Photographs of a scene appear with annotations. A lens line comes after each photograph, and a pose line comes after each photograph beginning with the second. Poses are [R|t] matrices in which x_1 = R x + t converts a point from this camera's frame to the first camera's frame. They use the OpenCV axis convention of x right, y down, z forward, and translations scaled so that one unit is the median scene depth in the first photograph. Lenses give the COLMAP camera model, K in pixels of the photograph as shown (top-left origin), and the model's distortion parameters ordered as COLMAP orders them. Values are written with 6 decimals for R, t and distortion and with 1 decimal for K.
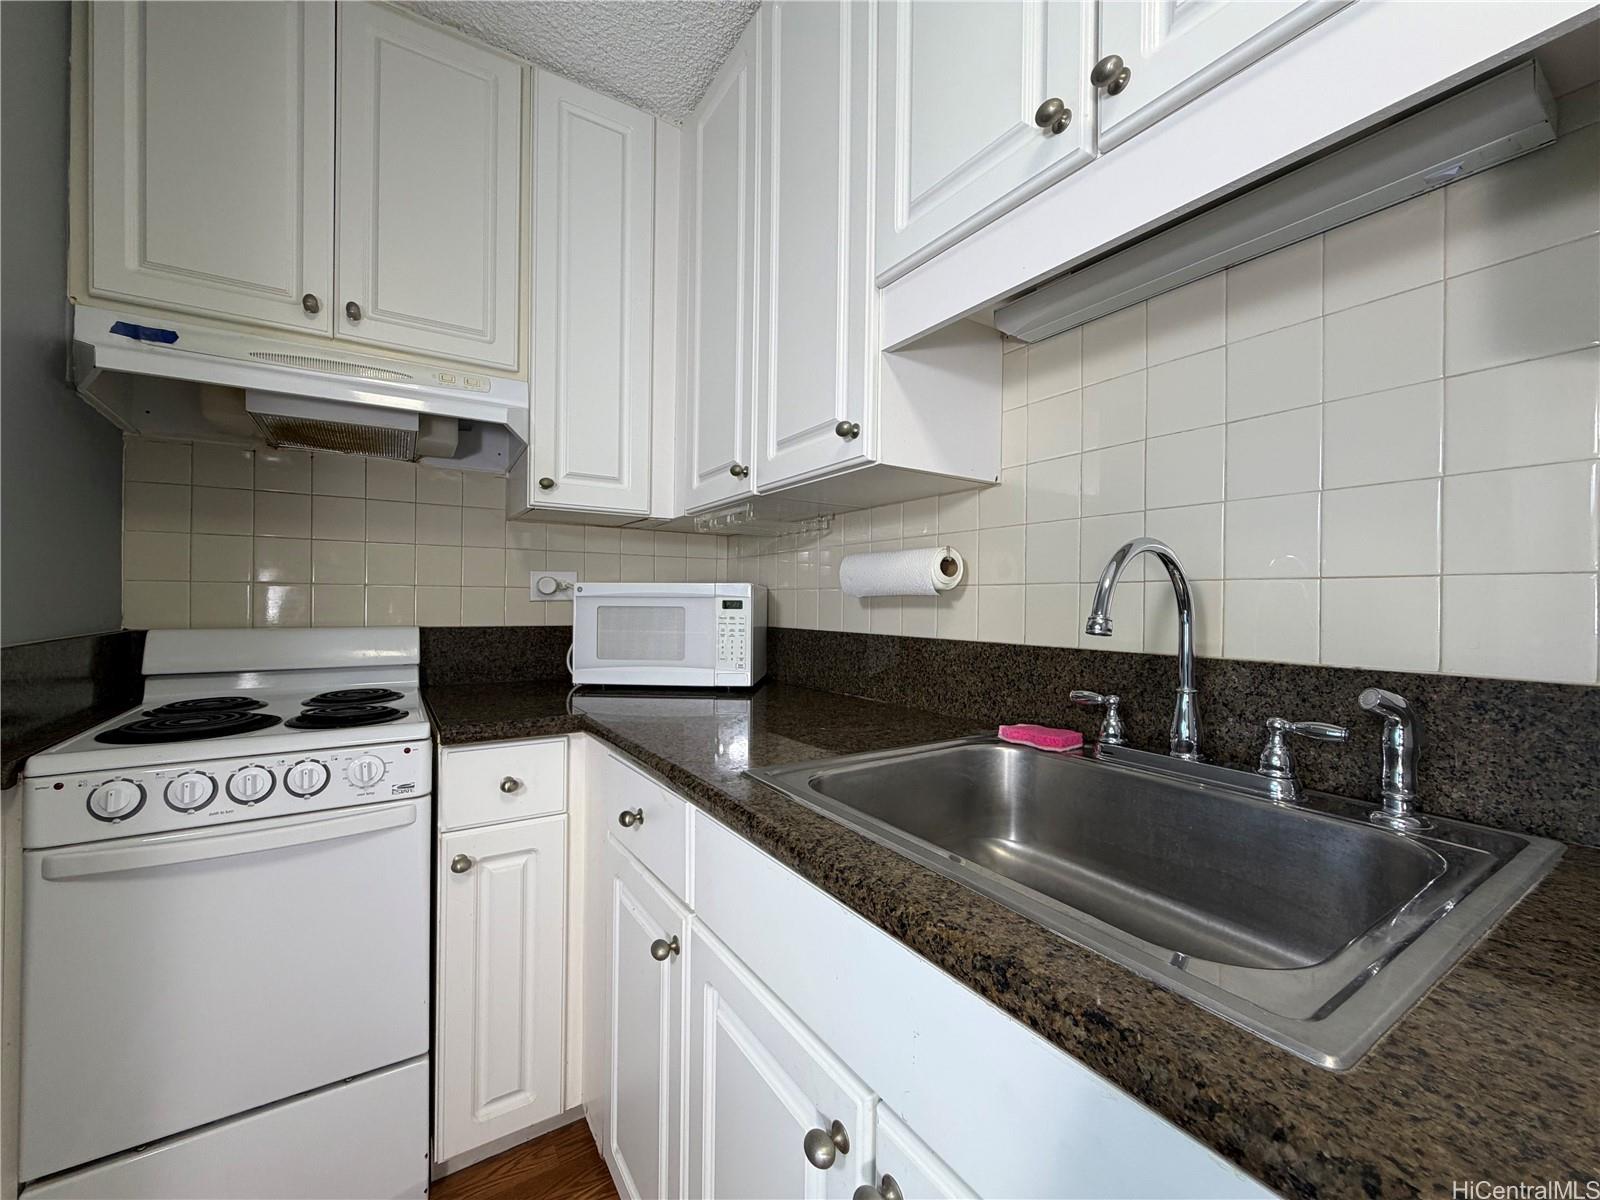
lens RADIAL K [[620.4, 0, 795.1], [0, 620.4, 597.6], [0, 0, 1]] dist [-0.003839, 0.000170]
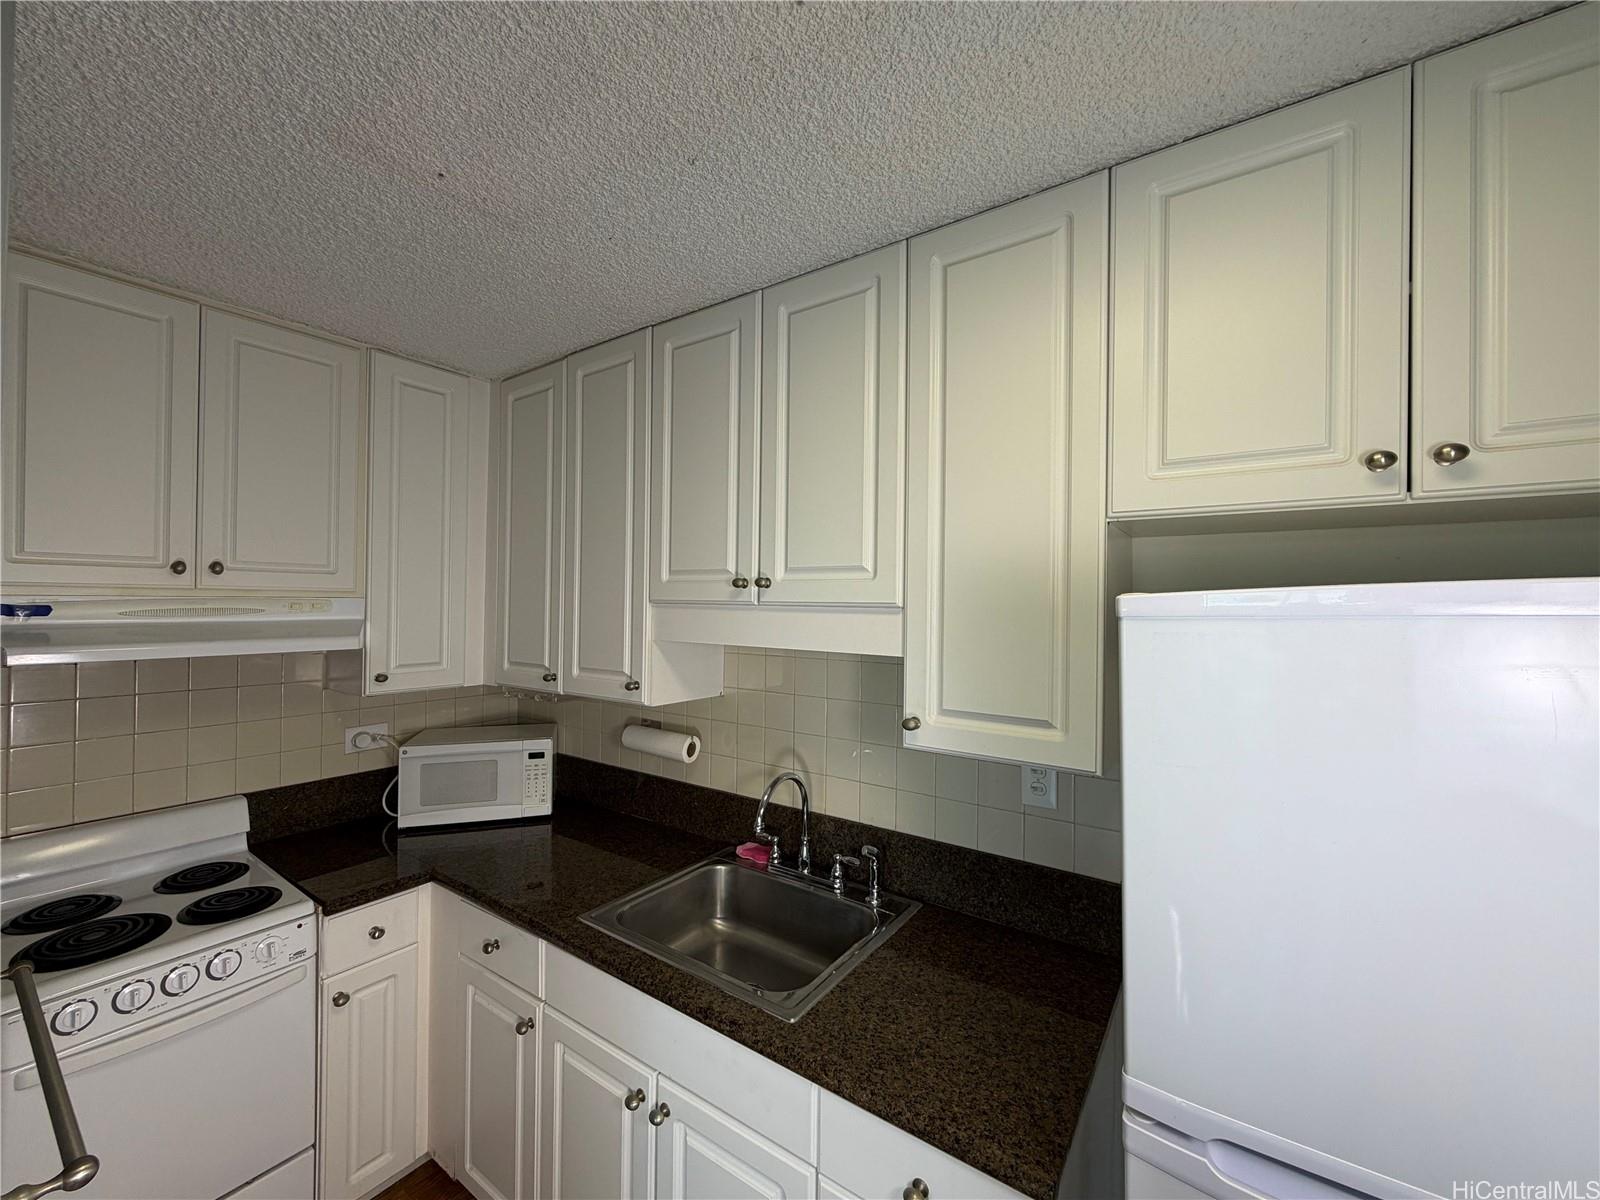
lens RADIAL K [[620.4, 0, 781.4], [0, 620.4, 601.7], [0, 0, 1]] dist [-0.003839, 0.000170]
pose [[0.930732, 0.001228, 0.365701, -0.135556], [-0.002394, 0.999993, 0.002735, -0.452305], [-0.365695, -0.003421, 0.930728, -0.620249]]
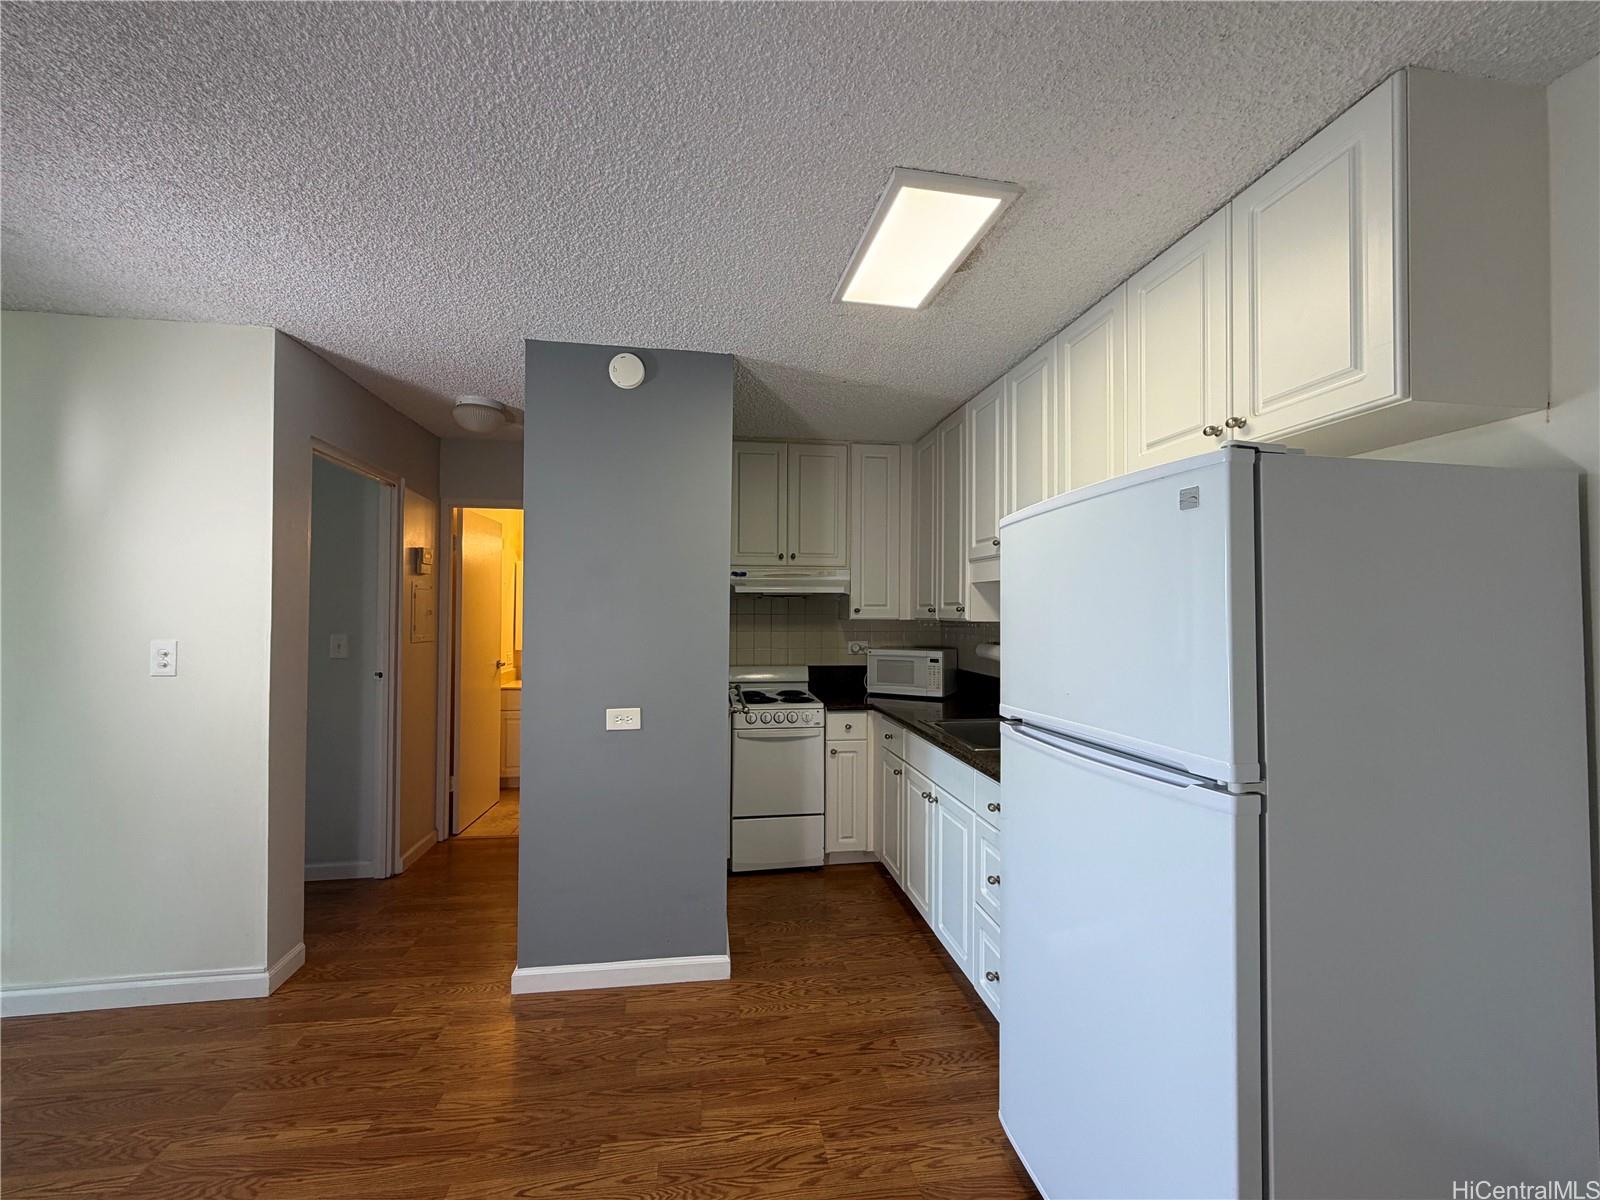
lens RADIAL K [[620.4, 0, 798.5], [0, 620.4, 608.5], [0, 0, 1]] dist [-0.003839, 0.000170]
pose [[0.907901, -0.007384, -0.419120, 0.552108], [0.007130, 0.999972, -0.002172, -0.246250], [0.419124, -0.001016, 0.907928, -1.751825]]
